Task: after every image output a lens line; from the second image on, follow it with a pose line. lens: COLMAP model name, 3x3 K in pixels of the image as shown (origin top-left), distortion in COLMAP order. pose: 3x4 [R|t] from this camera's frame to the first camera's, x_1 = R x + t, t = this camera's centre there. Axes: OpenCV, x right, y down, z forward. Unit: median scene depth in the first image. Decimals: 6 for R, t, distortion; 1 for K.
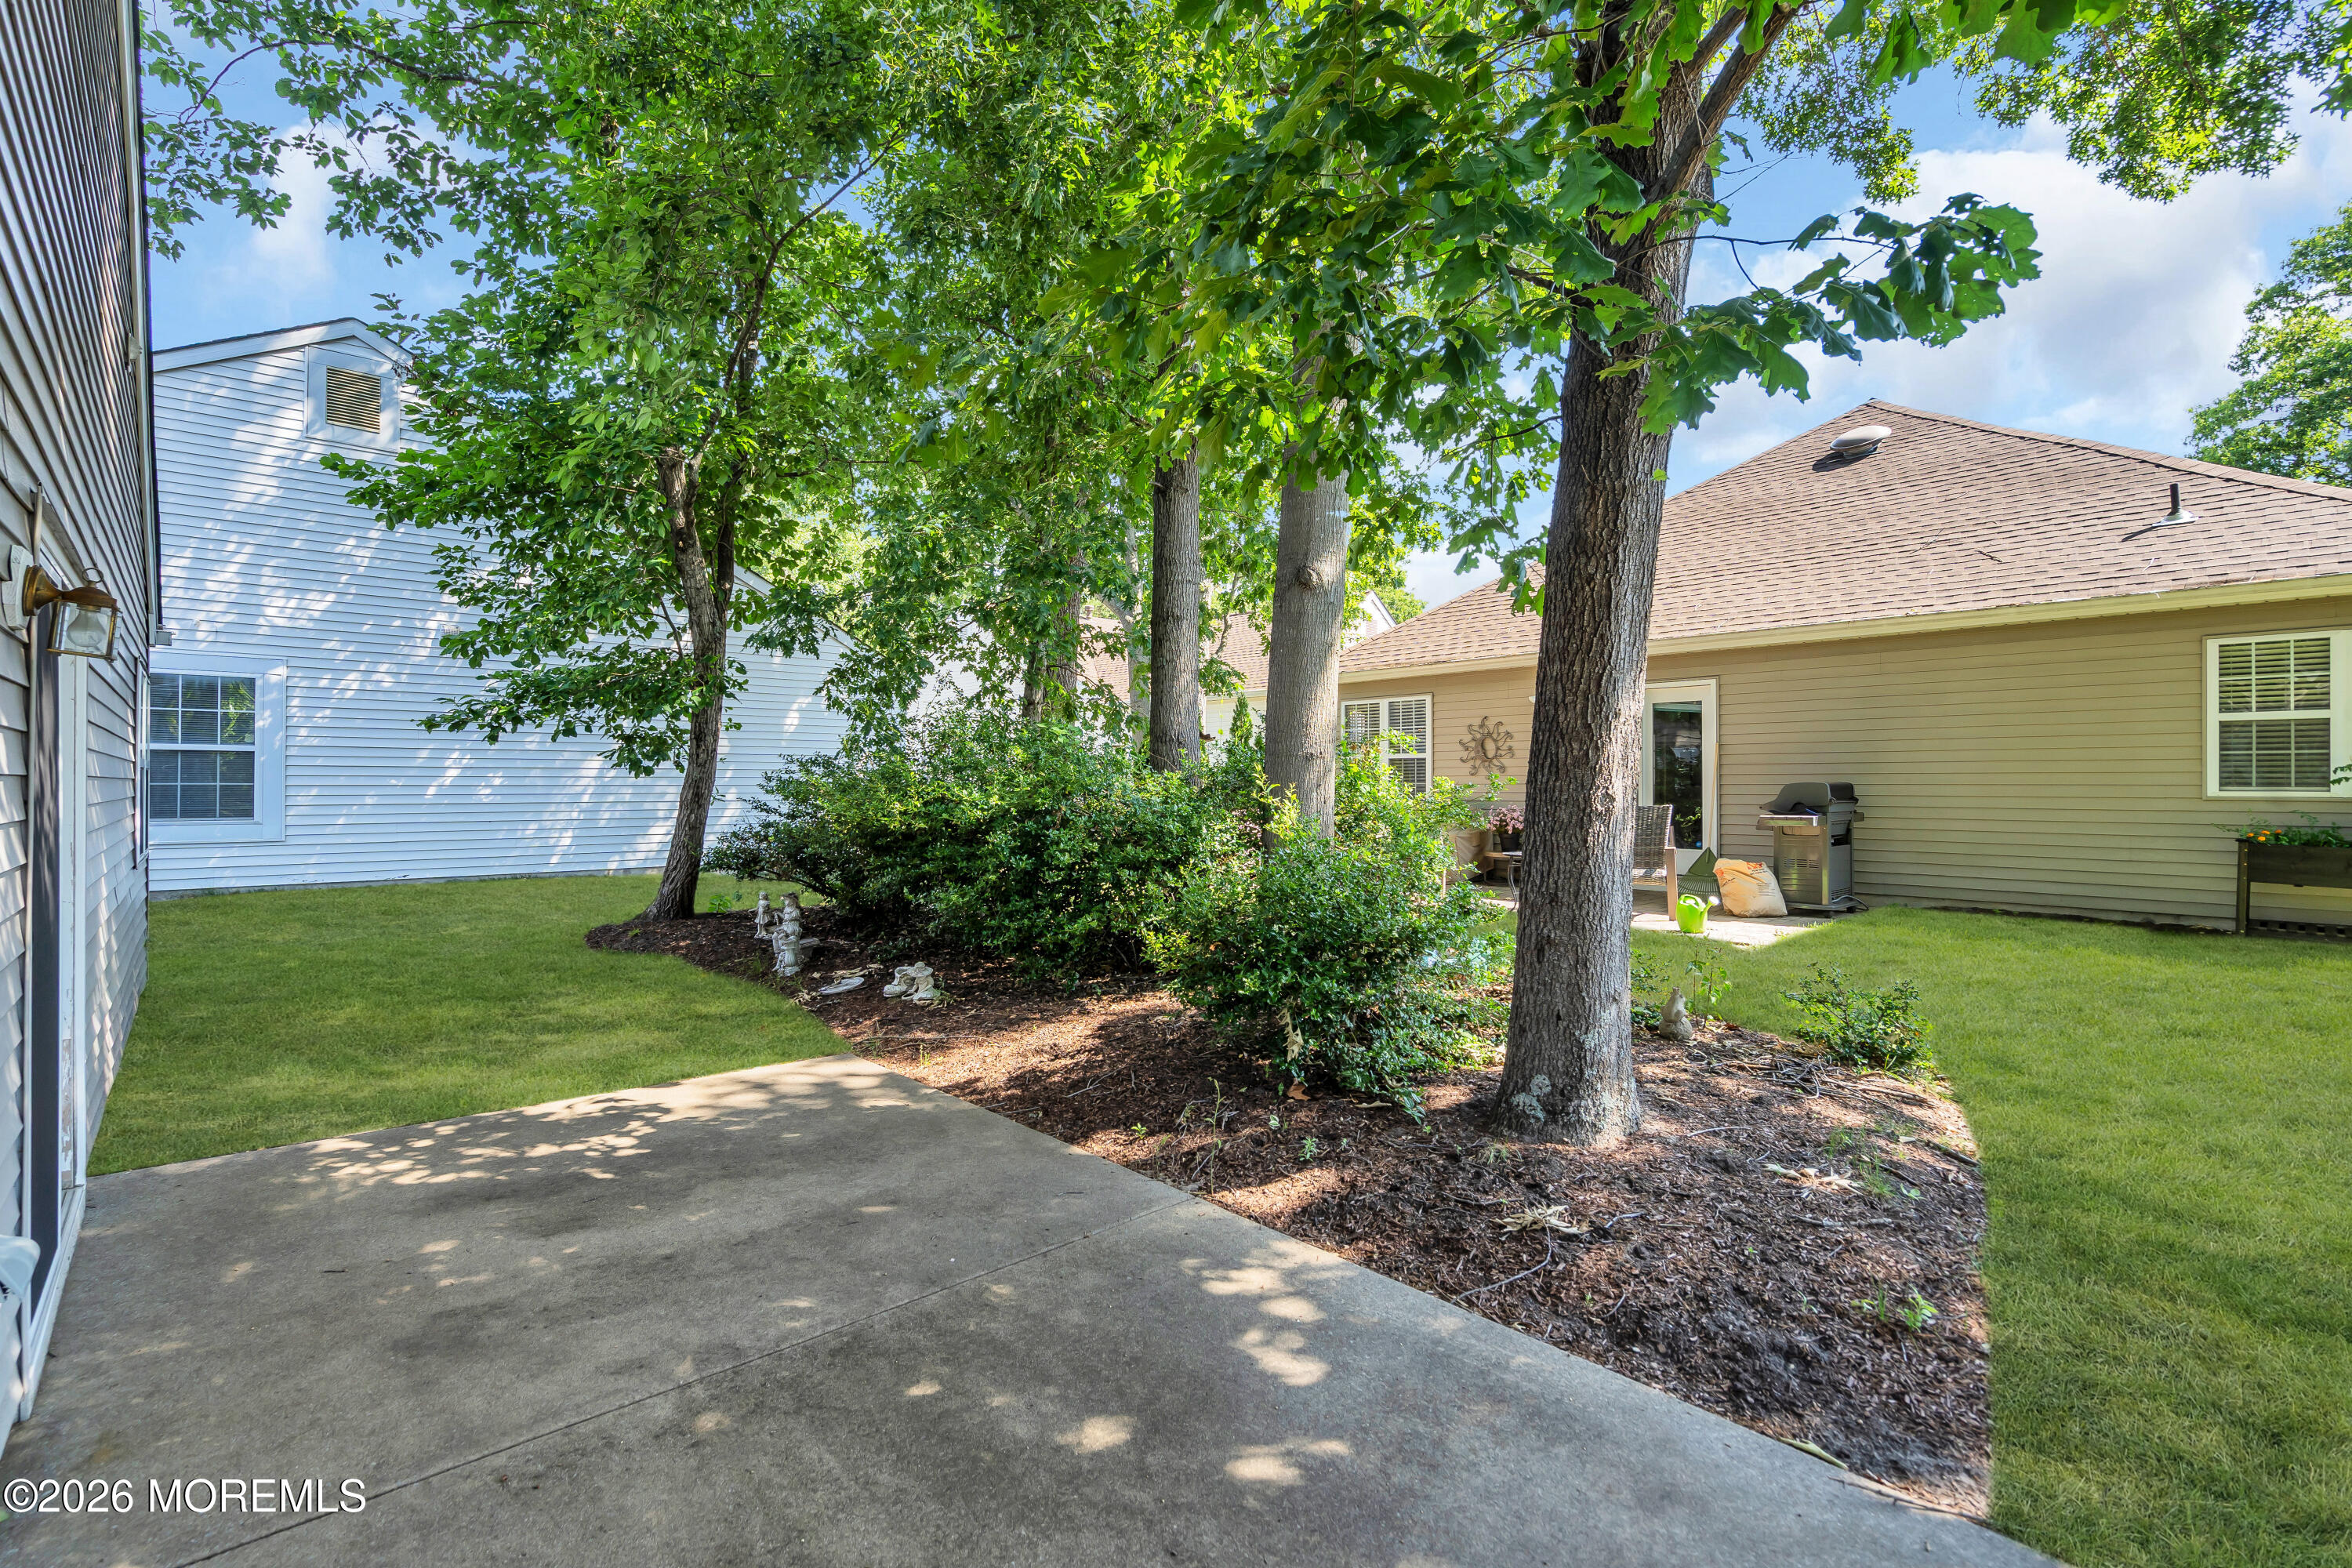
lens RADIAL K [[1081.0, 0, 1176.0], [0, 1081.0, 784.0], [0, 0, 1]] dist [0.000319, 0.000037]
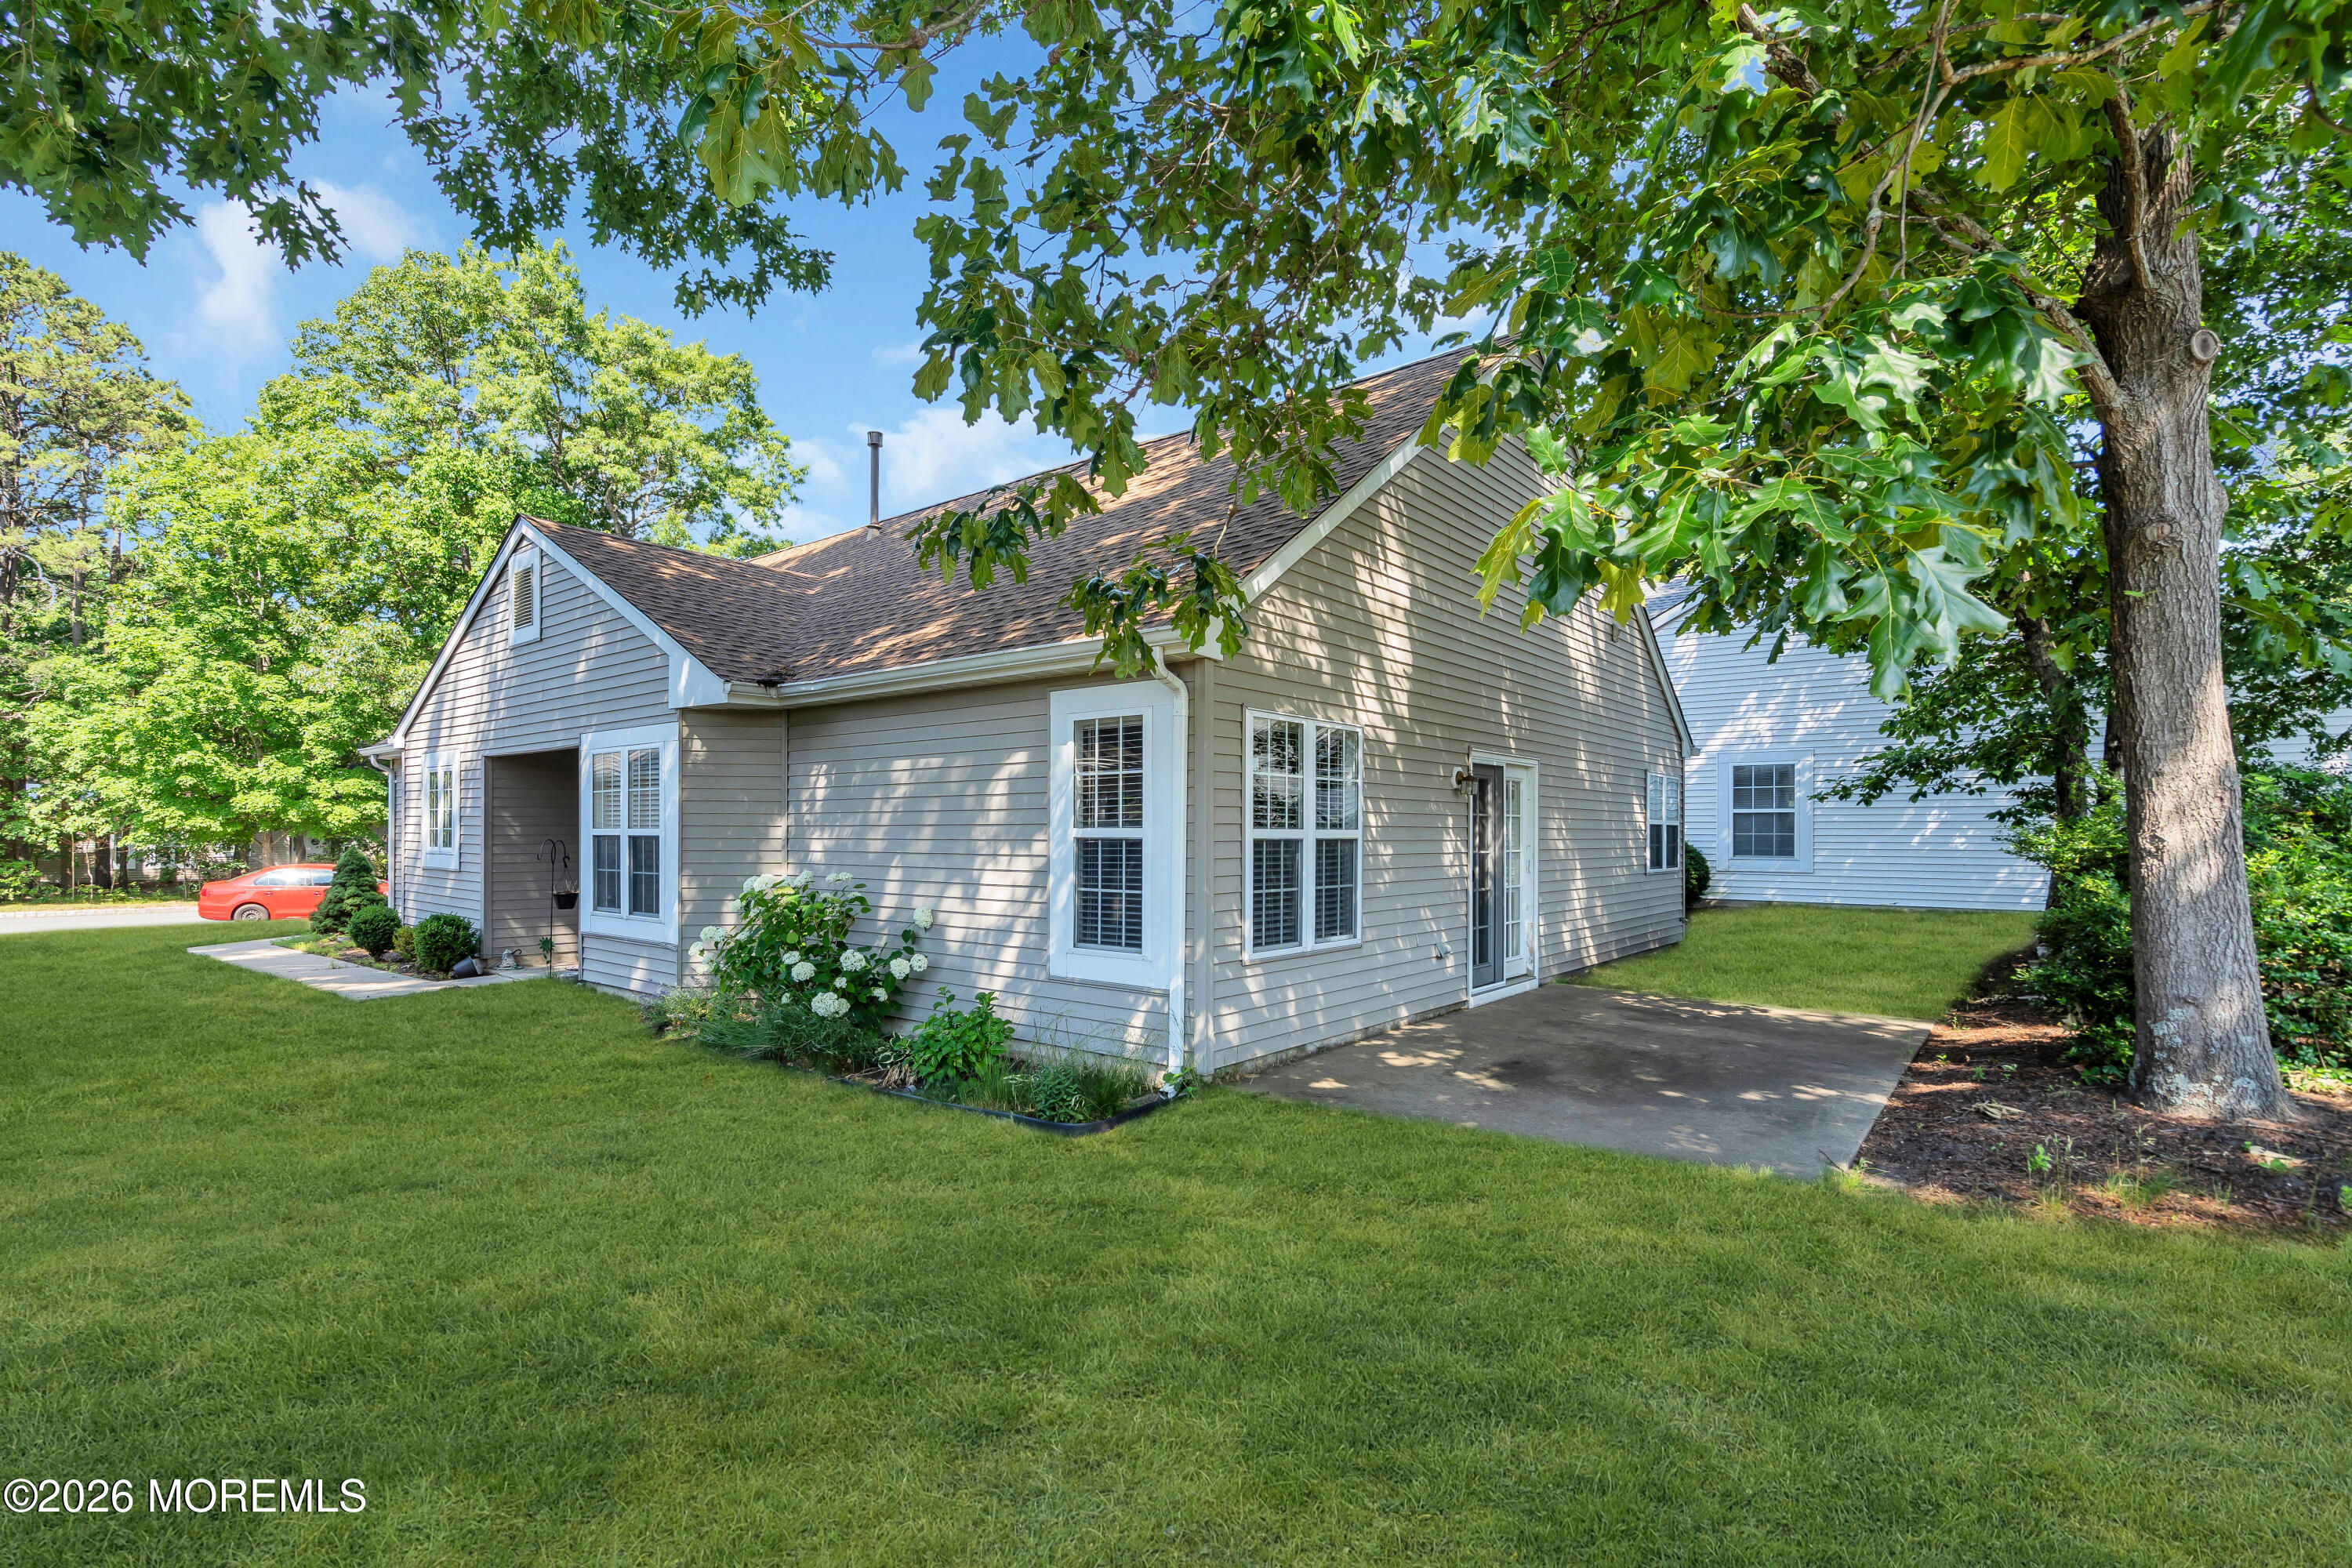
lens RADIAL K [[1085.6, 0, 1171.9], [0, 1085.6, 833.9], [0, 0, 1]] dist [-0.000020, -0.000007]
pose [[0.162759, -0.000915, -0.986665, 1.909096], [-0.005679, 0.999982, -0.001864, 0.022678], [0.986650, 0.005906, 0.162751, -0.463955]]
